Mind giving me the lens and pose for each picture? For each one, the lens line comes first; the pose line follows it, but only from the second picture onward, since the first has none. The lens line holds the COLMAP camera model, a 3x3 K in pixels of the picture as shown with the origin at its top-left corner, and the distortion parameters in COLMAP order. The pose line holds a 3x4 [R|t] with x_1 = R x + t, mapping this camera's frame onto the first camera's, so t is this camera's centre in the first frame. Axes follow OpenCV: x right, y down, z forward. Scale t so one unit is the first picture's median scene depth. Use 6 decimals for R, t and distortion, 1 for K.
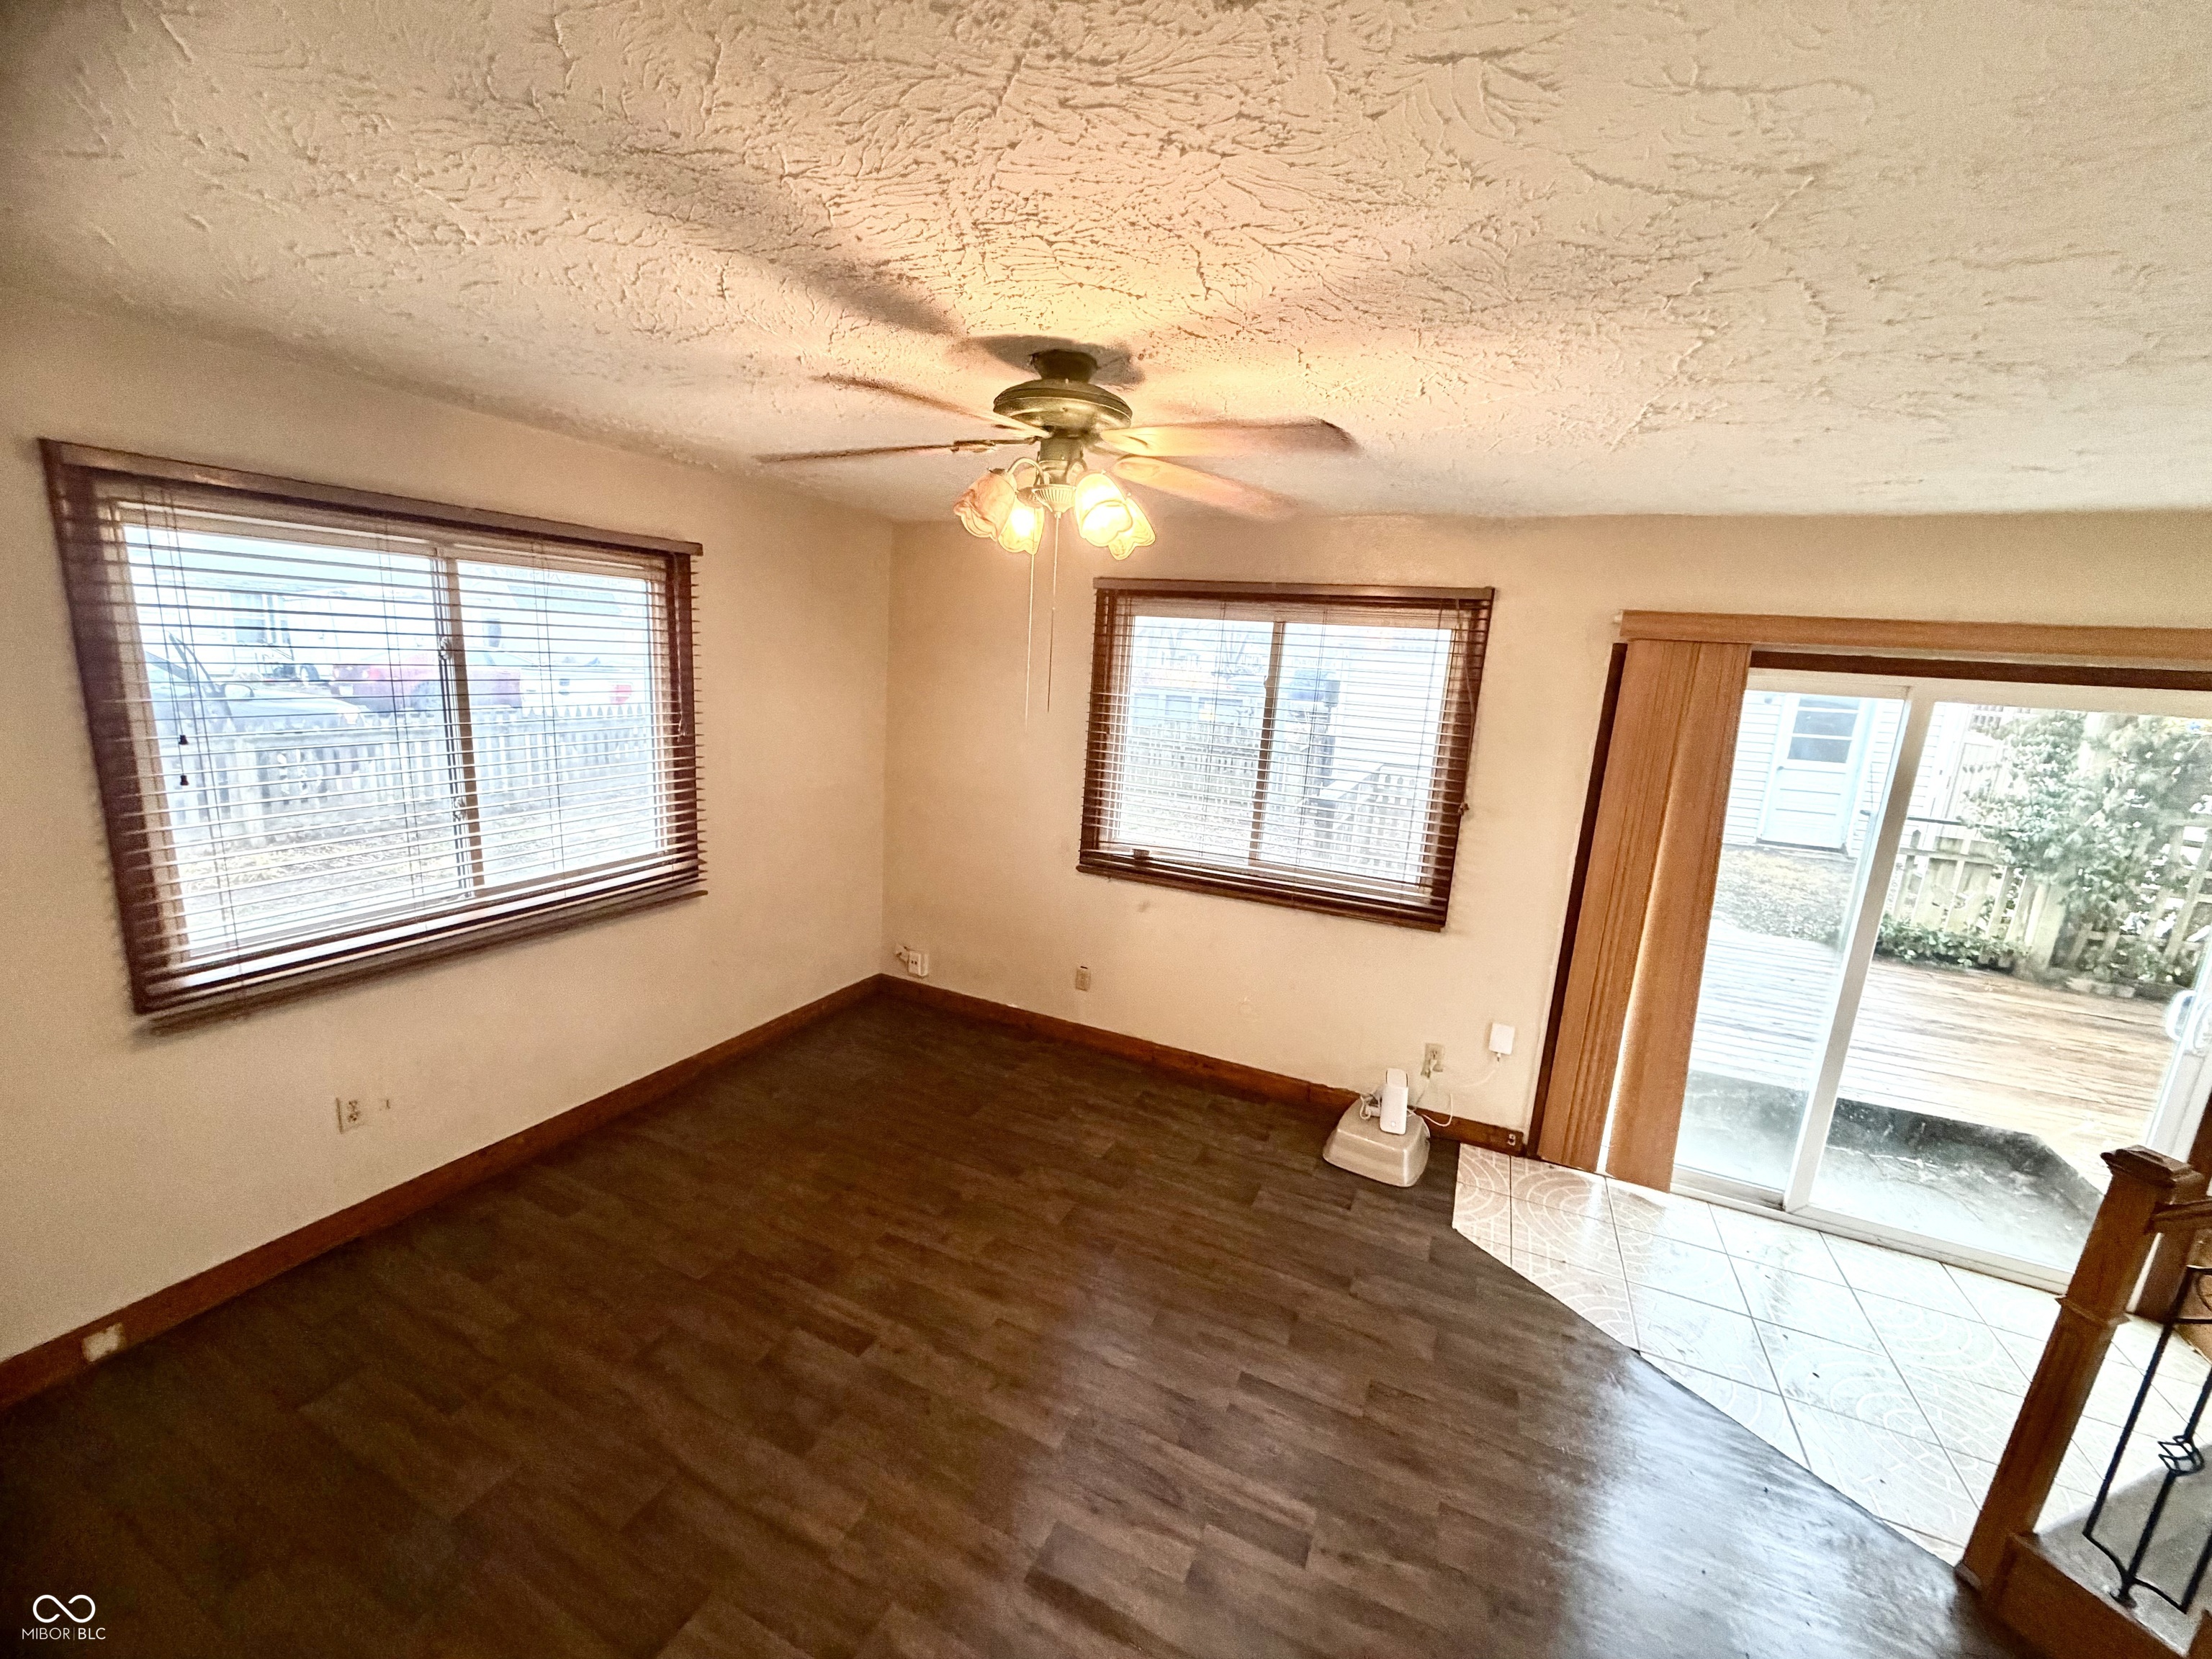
lens RADIAL K [[879.7, 0, 1099.6], [0, 879.7, 832.8], [0, 0, 1]] dist [0.000740, -0.000237]
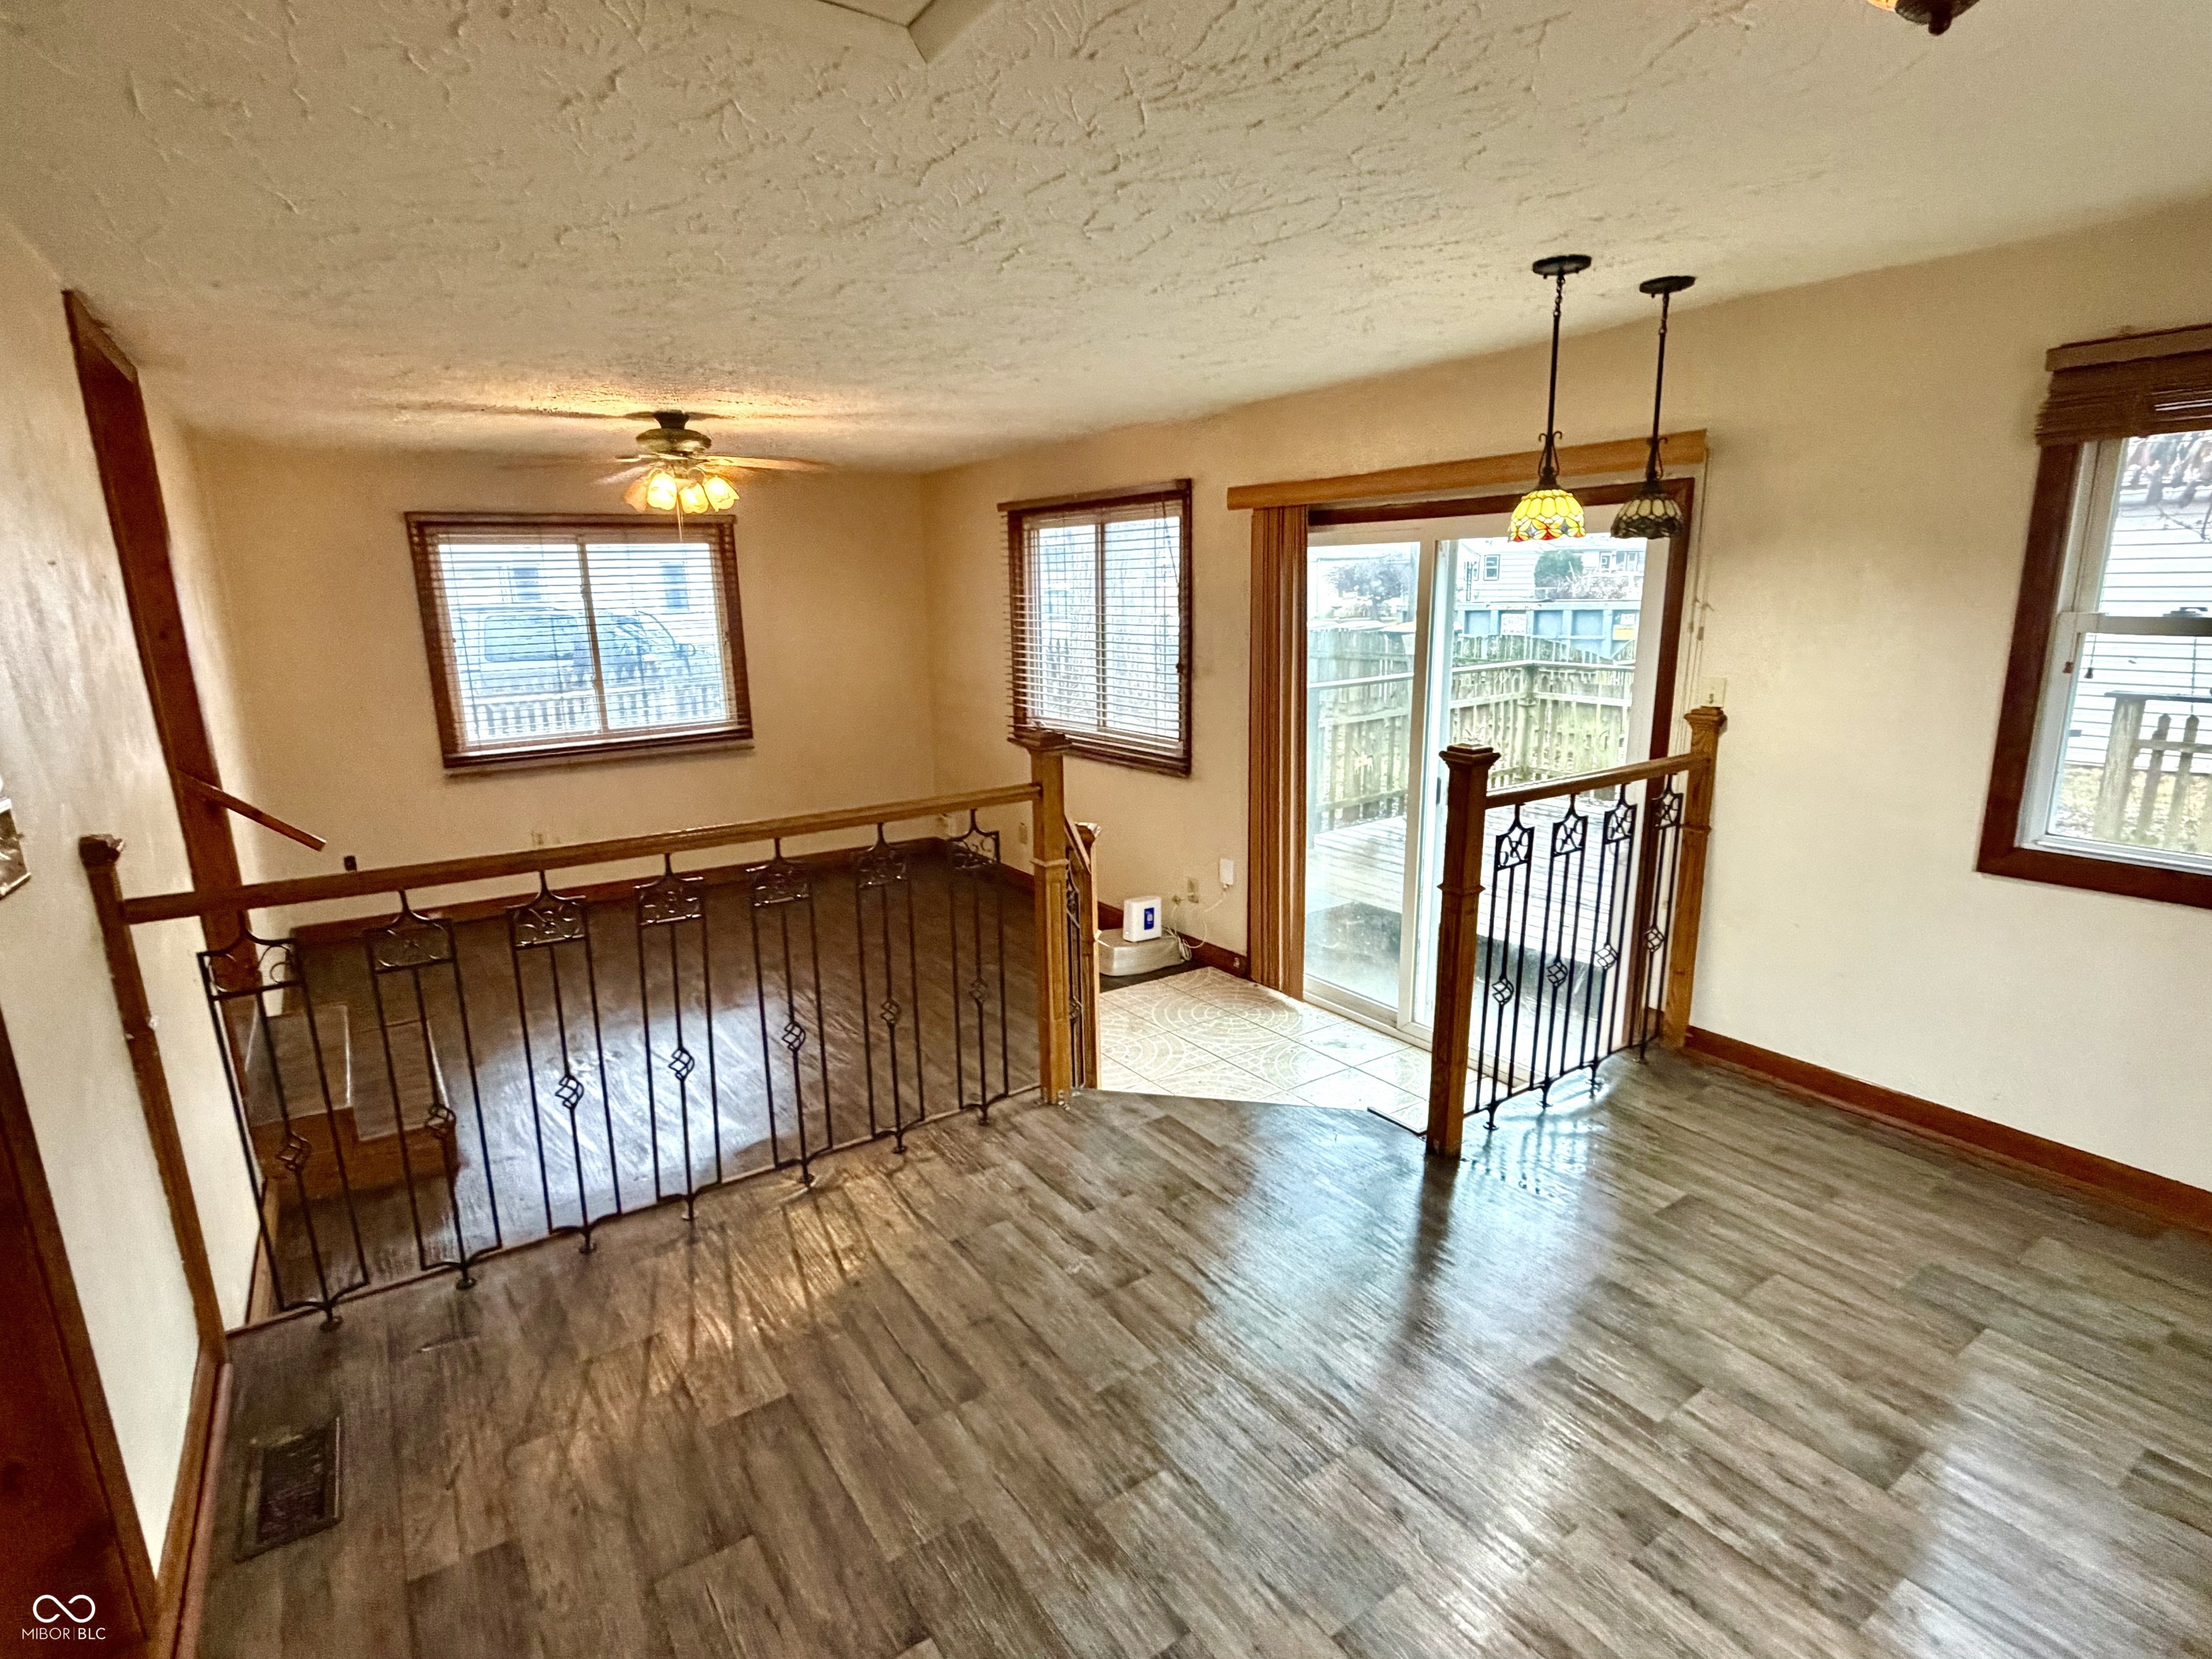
lens RADIAL K [[1118.6, 0, 1100.4], [0, 1118.6, 835.7], [0, 0, 1]] dist [0.002052, -0.000385]
pose [[0.851049, 0.038445, -0.523677, 1.078164], [-0.031639, 0.999259, 0.021941, 0.161697], [0.524132, -0.002104, 0.851635, -0.322963]]
